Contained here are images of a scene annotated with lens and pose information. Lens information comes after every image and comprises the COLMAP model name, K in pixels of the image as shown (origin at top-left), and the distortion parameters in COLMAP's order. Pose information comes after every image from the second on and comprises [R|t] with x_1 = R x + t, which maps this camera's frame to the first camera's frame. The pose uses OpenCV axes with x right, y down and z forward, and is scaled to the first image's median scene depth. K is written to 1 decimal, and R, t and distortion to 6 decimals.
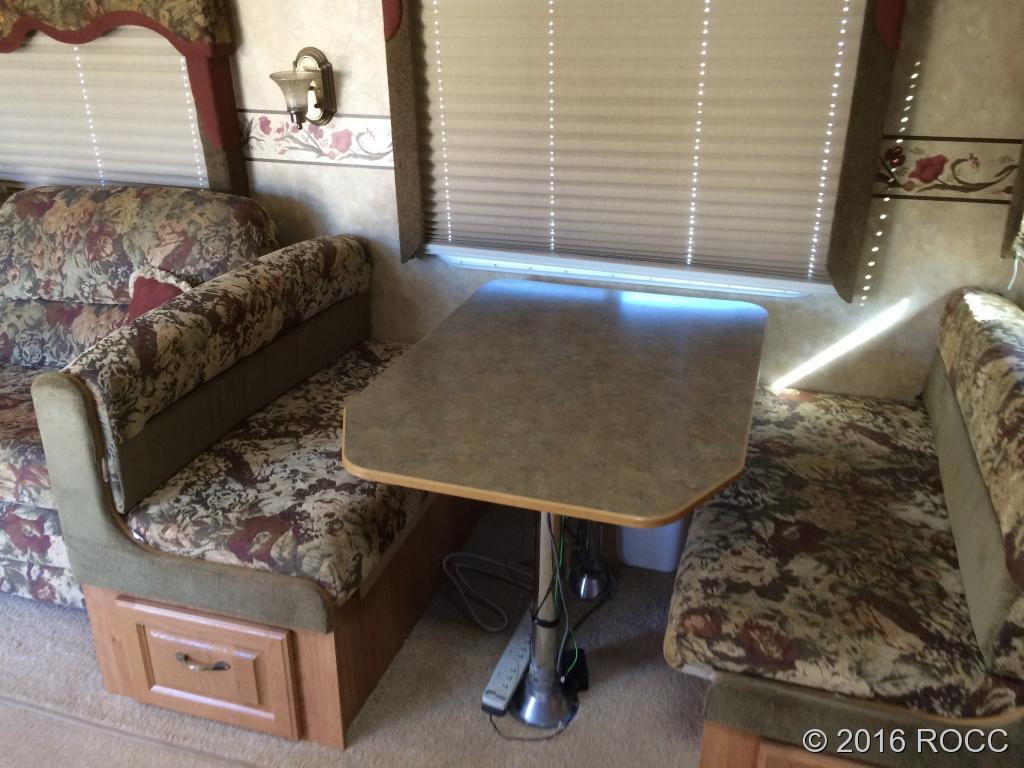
lens RADIAL K [[884.9, 0, 511.7], [0, 884.9, 376.1], [0, 0, 1]] dist [0.106369, -0.132661]
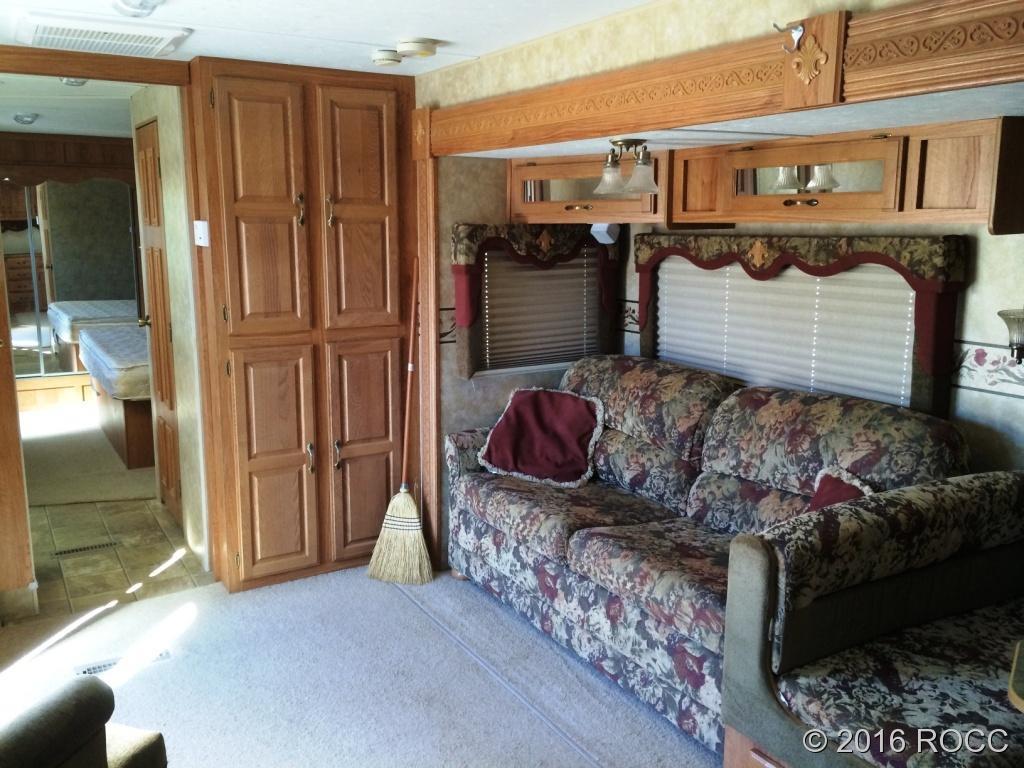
lens RADIAL K [[880.2, 0, 512.0], [0, 880.2, 384.0], [0, 0, 1]] dist [0.115134, -0.155411]
pose [[0.745470, 0.130326, -0.653674, 0.002485], [-0.274866, 0.953537, -0.123354, 0.029041], [0.607226, 0.271629, 0.746655, -0.101494]]
